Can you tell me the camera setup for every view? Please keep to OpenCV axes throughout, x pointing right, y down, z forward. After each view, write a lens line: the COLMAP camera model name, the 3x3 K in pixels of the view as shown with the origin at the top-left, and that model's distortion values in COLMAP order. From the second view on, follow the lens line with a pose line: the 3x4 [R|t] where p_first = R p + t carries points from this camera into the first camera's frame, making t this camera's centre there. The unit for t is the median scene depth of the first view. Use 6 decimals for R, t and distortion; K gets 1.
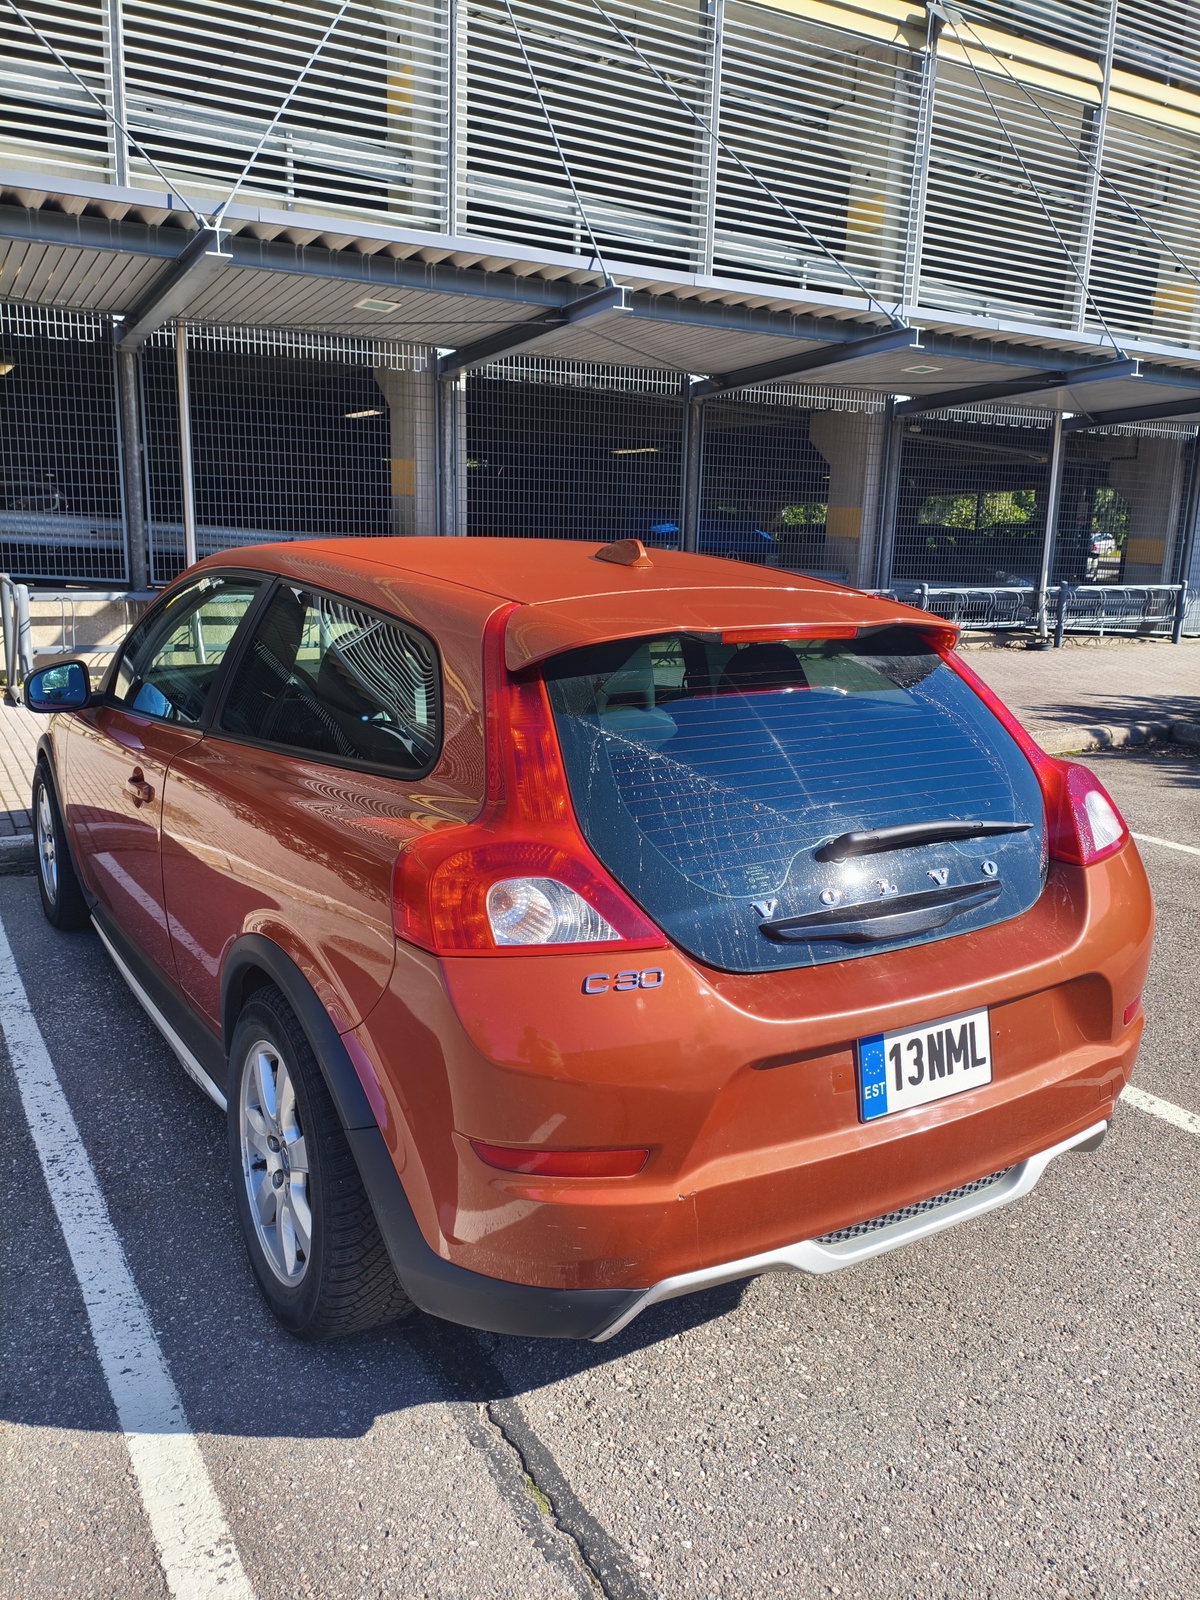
lens RADIAL K [[1207.9, 0, 600.0], [0, 1207.9, 800.0], [0, 0, 1]] dist [-0.006182, 0.004530]
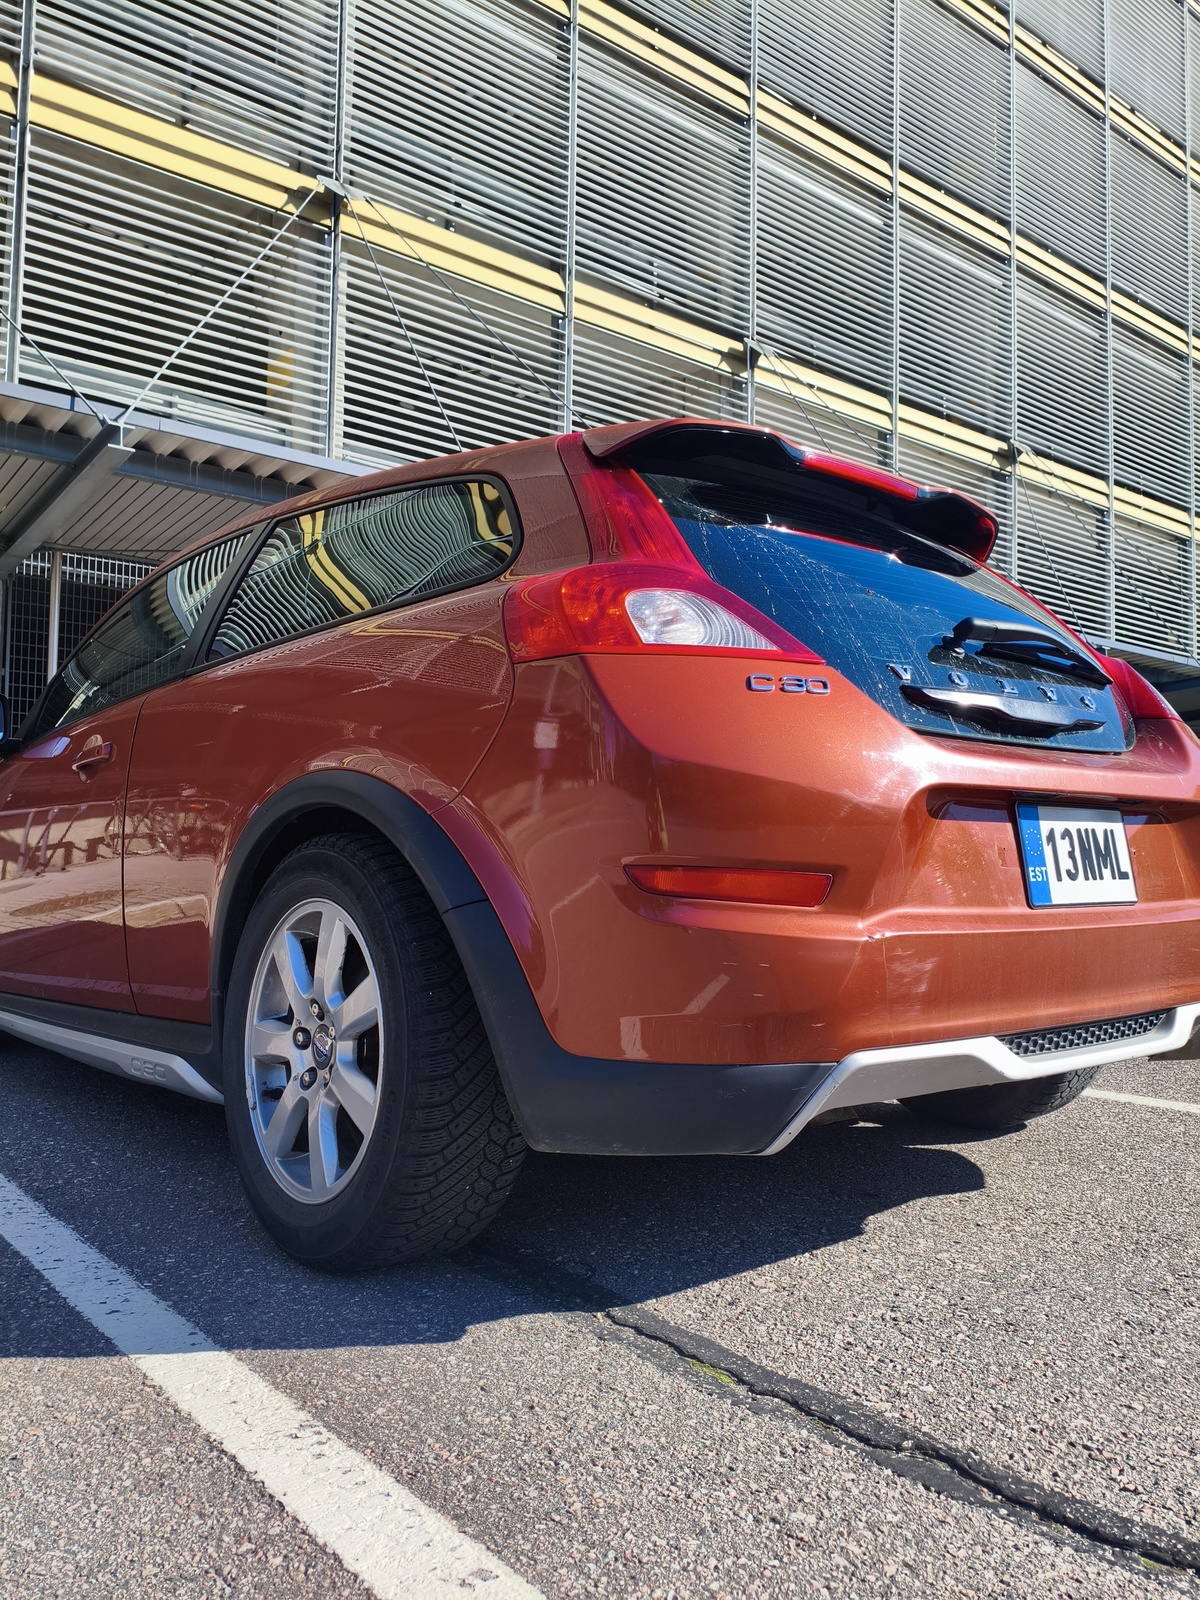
lens RADIAL K [[1207.0, 0, 595.0], [0, 1207.0, 800.2], [0, 0, 1]] dist [-0.000965, -0.005792]
pose [[0.990587, -0.005591, 0.136773, -0.205306], [0.041046, 0.965321, -0.257819, 0.385083], [-0.130589, 0.261006, 0.956464, 0.174416]]
